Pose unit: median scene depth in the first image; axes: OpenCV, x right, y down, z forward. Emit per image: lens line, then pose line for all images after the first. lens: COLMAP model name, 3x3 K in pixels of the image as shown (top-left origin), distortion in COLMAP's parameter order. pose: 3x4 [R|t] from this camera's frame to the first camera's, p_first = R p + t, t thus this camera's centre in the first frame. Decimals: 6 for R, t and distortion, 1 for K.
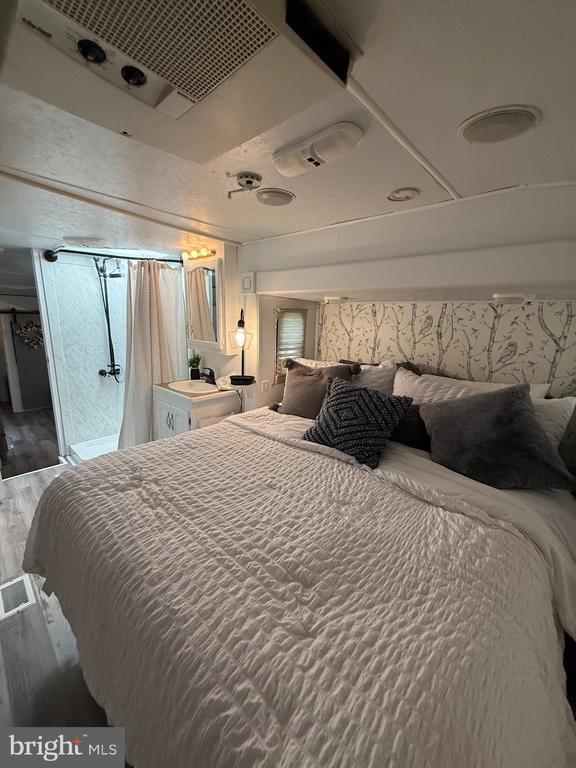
lens RADIAL K [[306.0, 0, 284.5], [0, 306.0, 384.2], [0, 0, 1]] dist [0.003482, -0.000092]
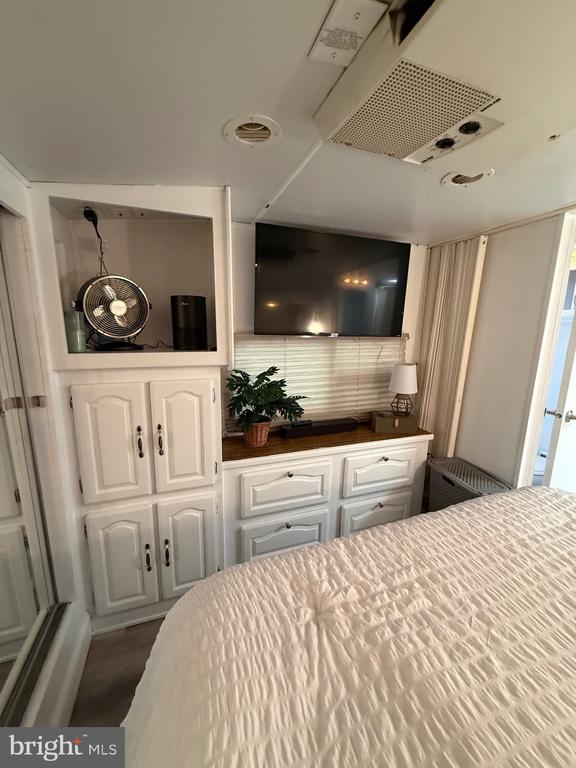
lens RADIAL K [[306.0, 0, 288.9], [0, 306.0, 383.9], [0, 0, 1]] dist [0.003482, -0.000092]
pose [[-0.462780, 0.136761, -0.875860, 0.384940], [-0.219639, 0.939531, 0.262754, -0.077983], [0.858832, 0.313971, -0.404758, 0.440378]]
